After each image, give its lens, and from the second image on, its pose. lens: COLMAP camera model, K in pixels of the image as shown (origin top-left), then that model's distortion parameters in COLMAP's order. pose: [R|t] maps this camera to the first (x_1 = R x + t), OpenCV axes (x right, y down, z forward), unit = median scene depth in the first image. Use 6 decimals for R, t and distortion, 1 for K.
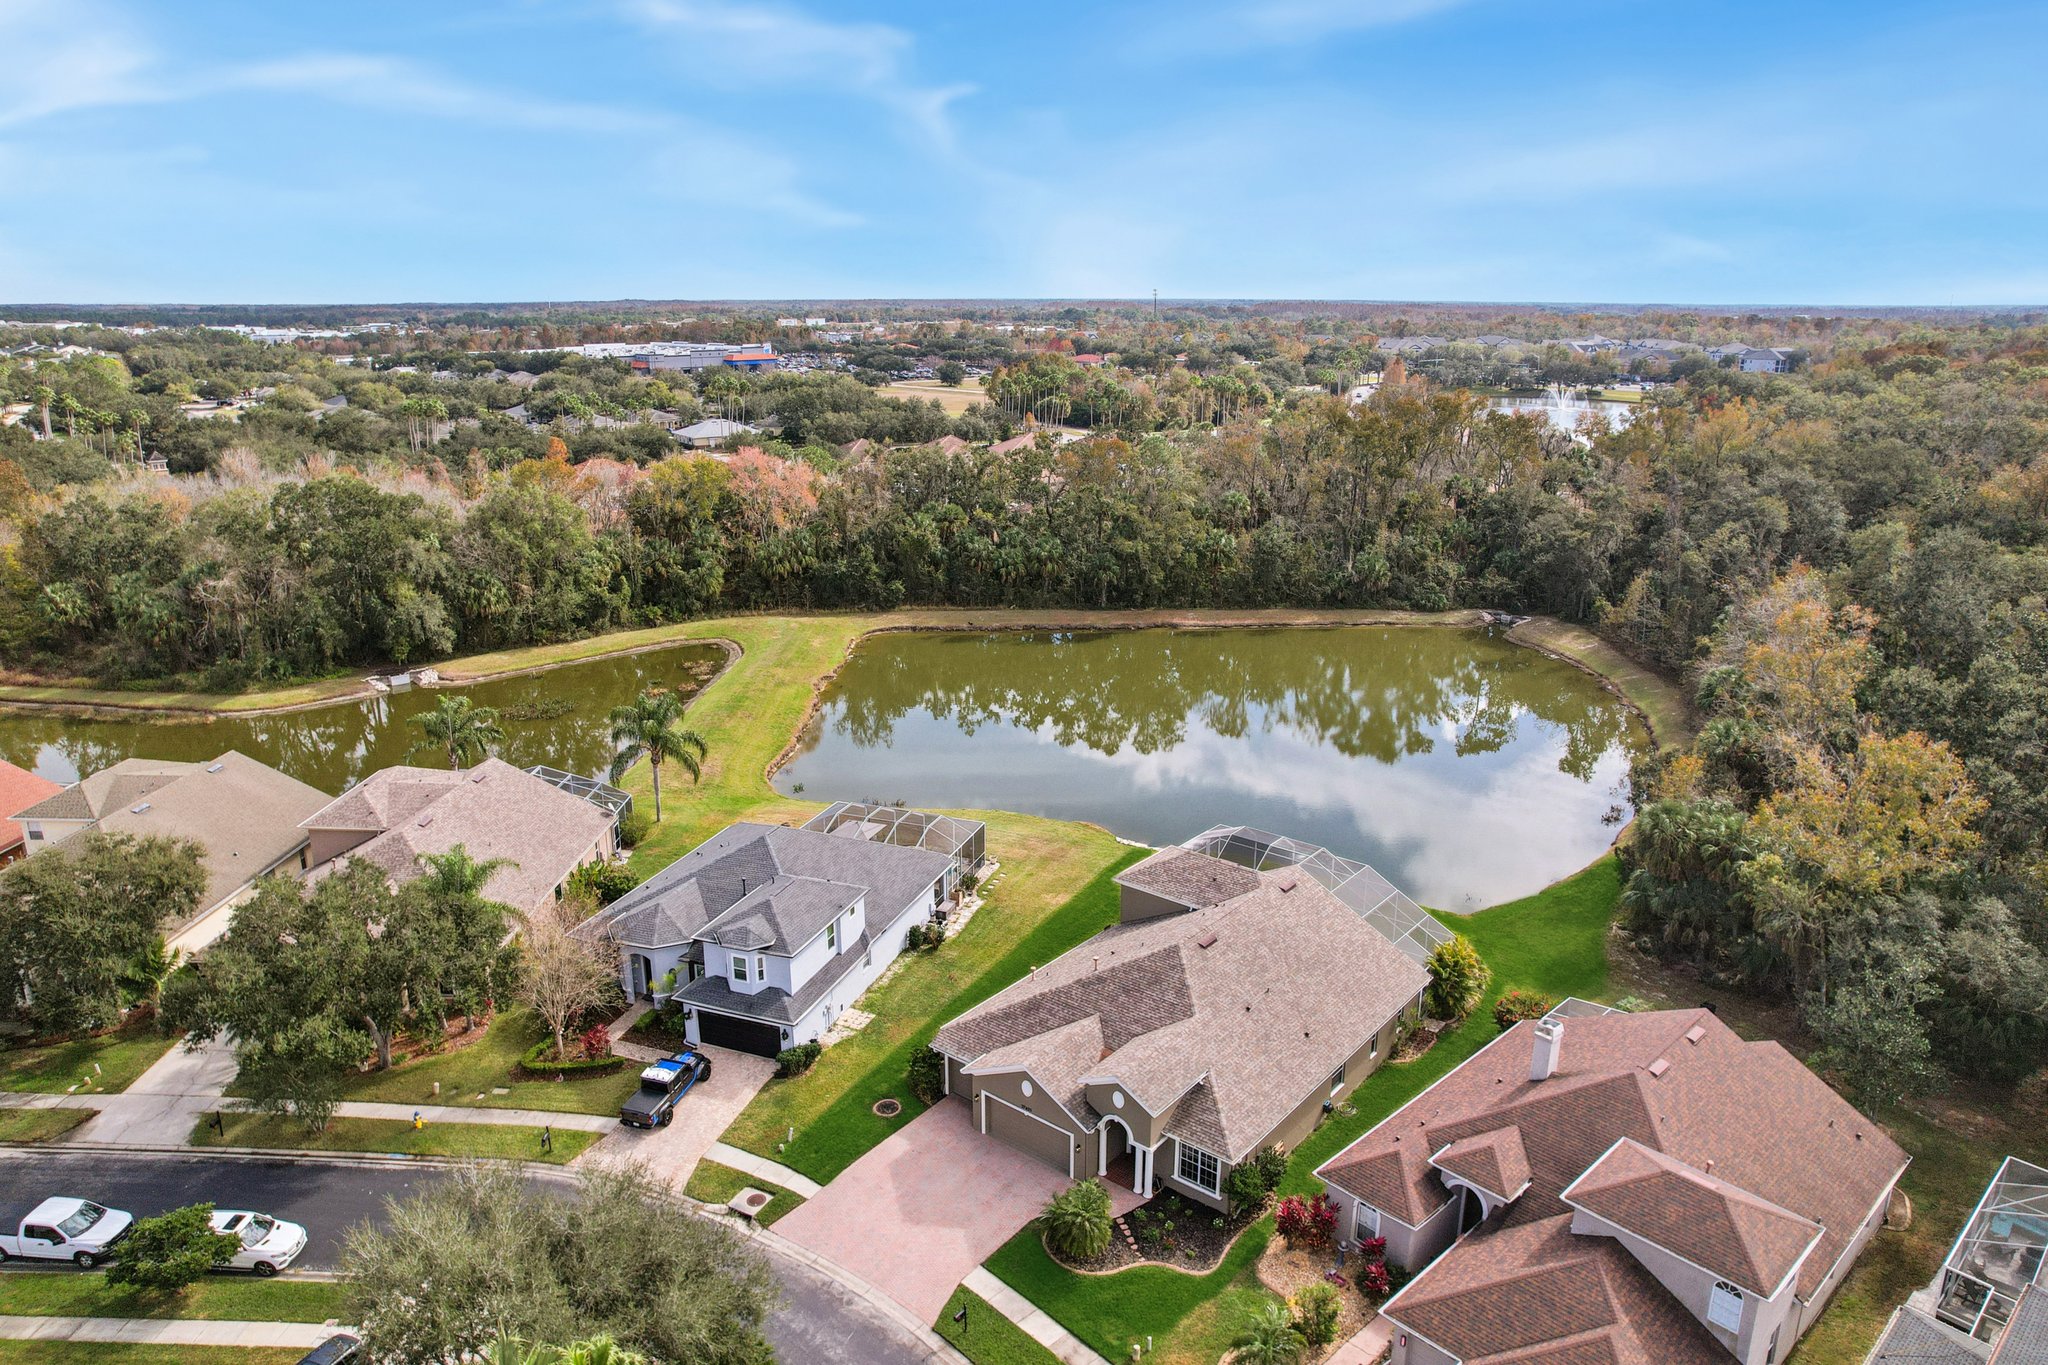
lens RADIAL K [[1324.3, 0, 1024.0], [0, 1324.3, 682.5], [0, 0, 1]] dist [-0.069920, 0.056552]
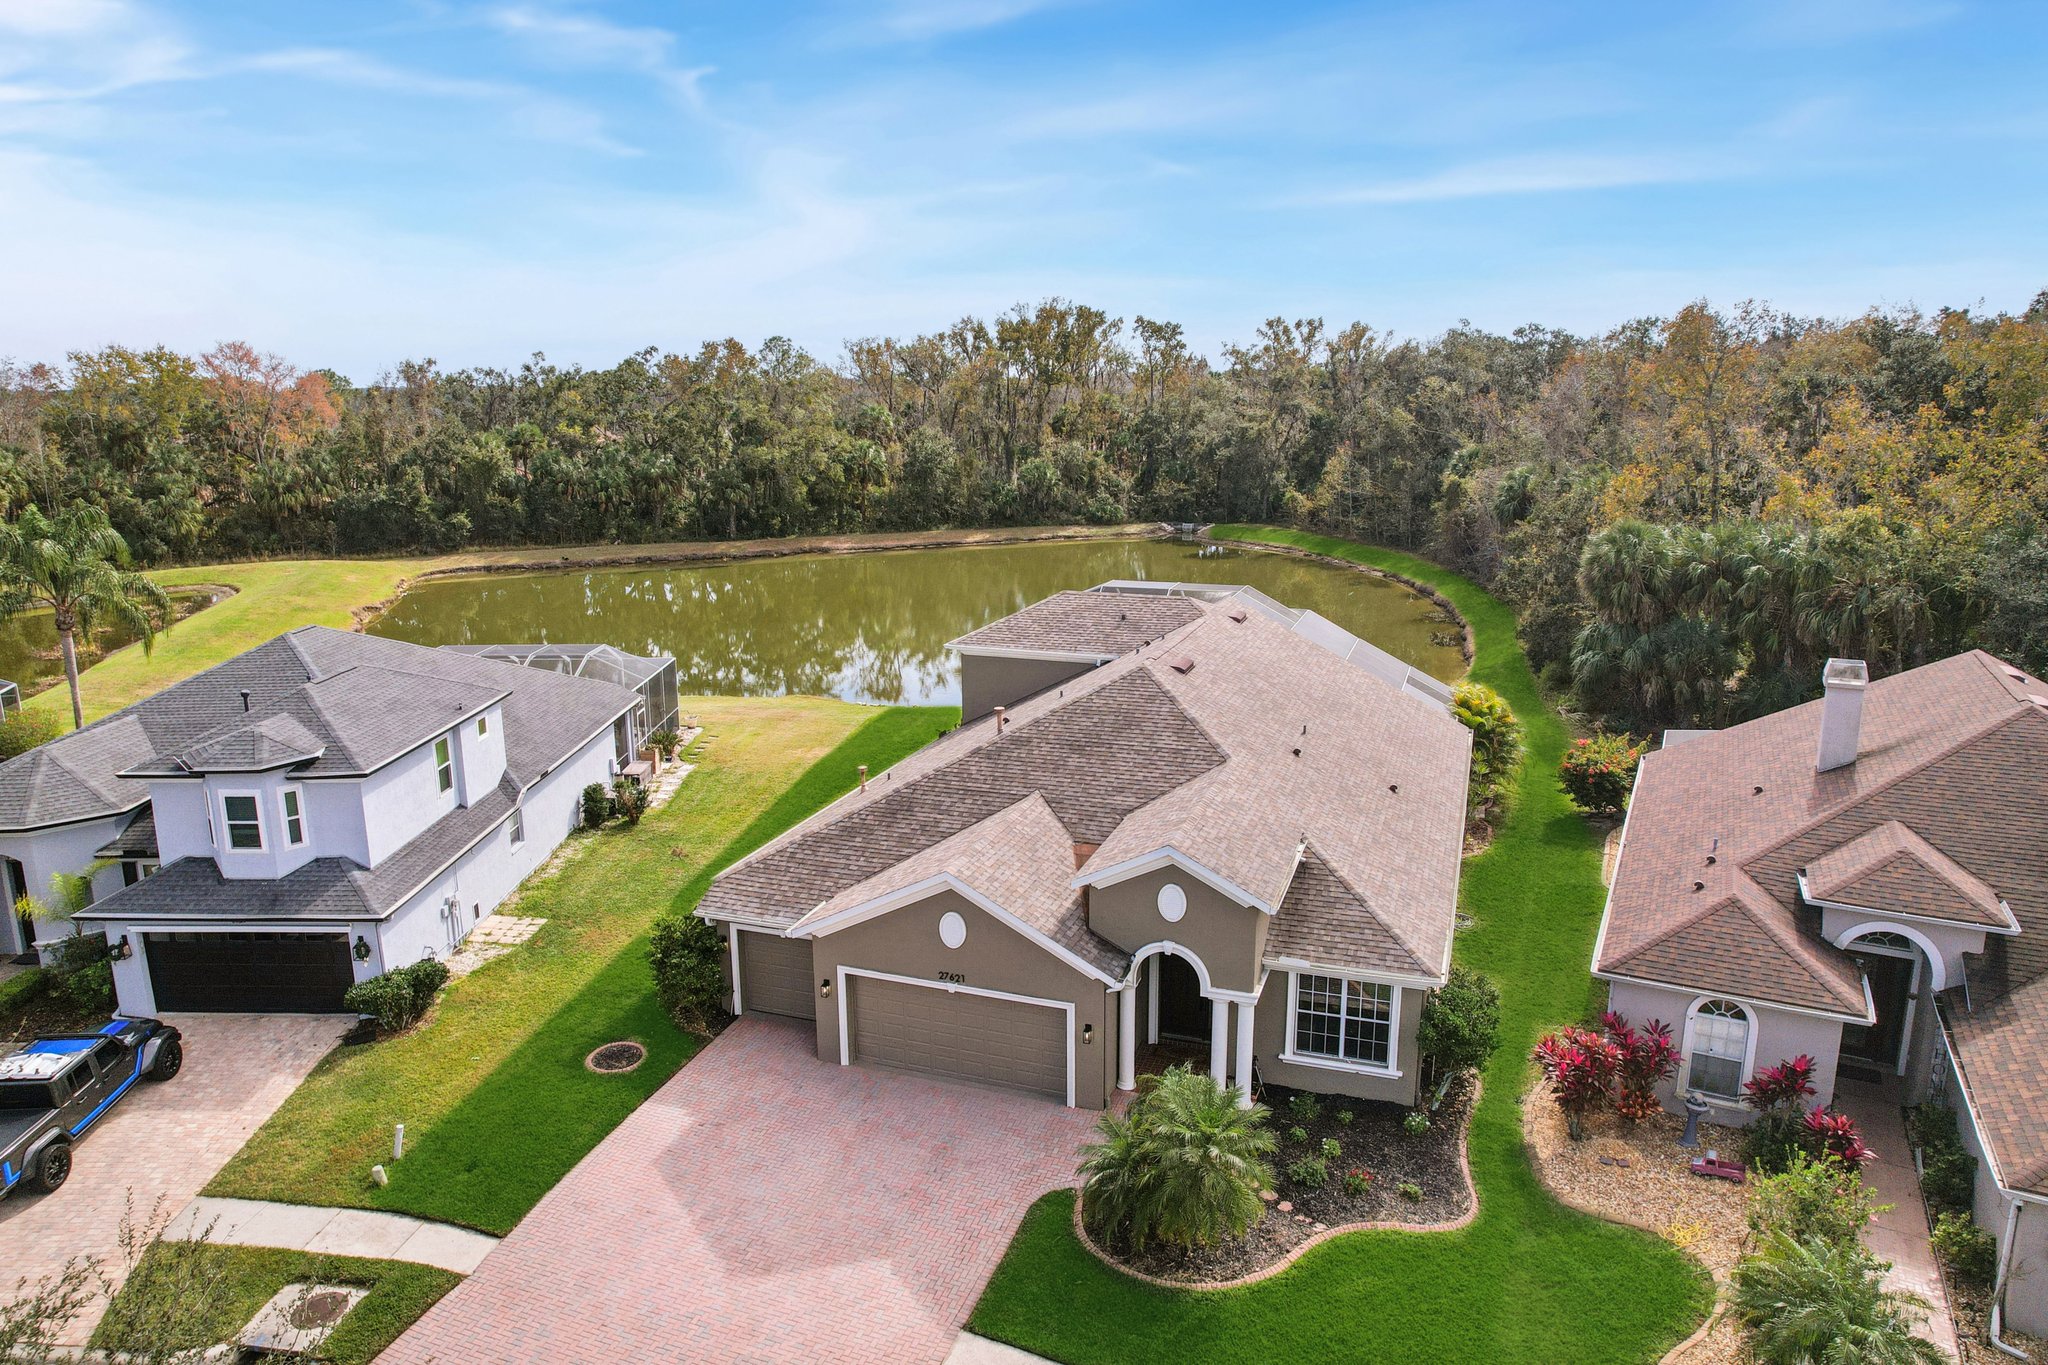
lens RADIAL K [[1315.0, 0, 1024.6], [0, 1315.0, 670.1], [0, 0, 1]] dist [-0.075055, 0.061997]
pose [[0.941630, -0.076506, 0.327841, -0.097010], [0.099931, 0.993463, -0.055185, 0.204004], [-0.321475, 0.084726, 0.943120, 0.458549]]
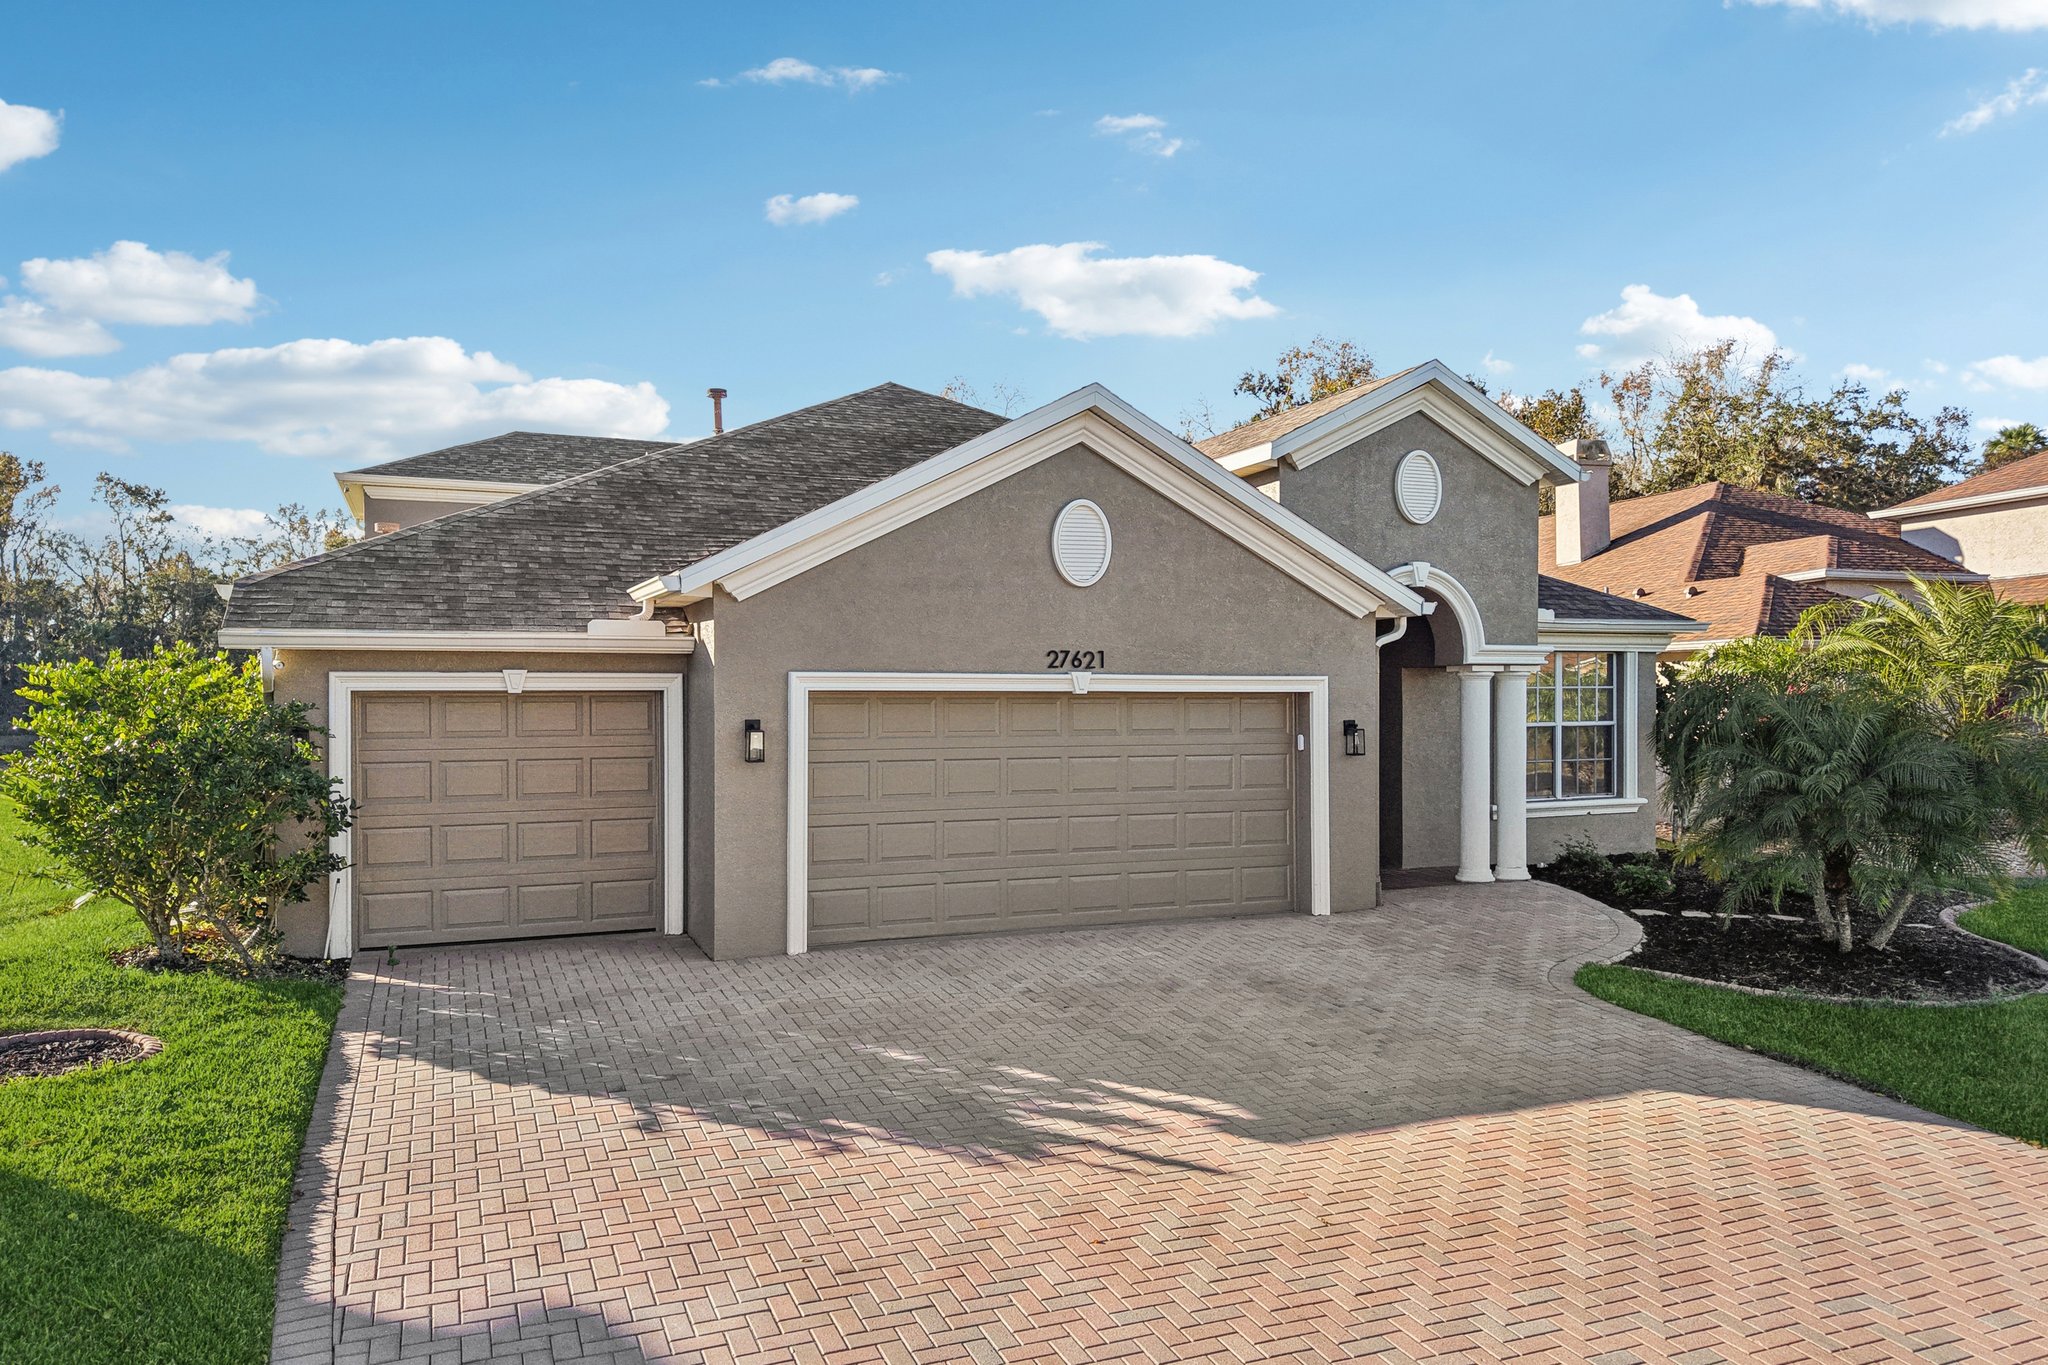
lens RADIAL K [[1384.4, 0, 1017.8], [0, 1384.4, 696.8], [0, 0, 1]] dist [0.056675, -0.083503]
pose [[0.468005, -0.000070, 0.883726, -0.158184], [0.249293, 0.959397, -0.131945, 0.295898], [-0.847835, 0.282058, 0.449020, 0.762535]]
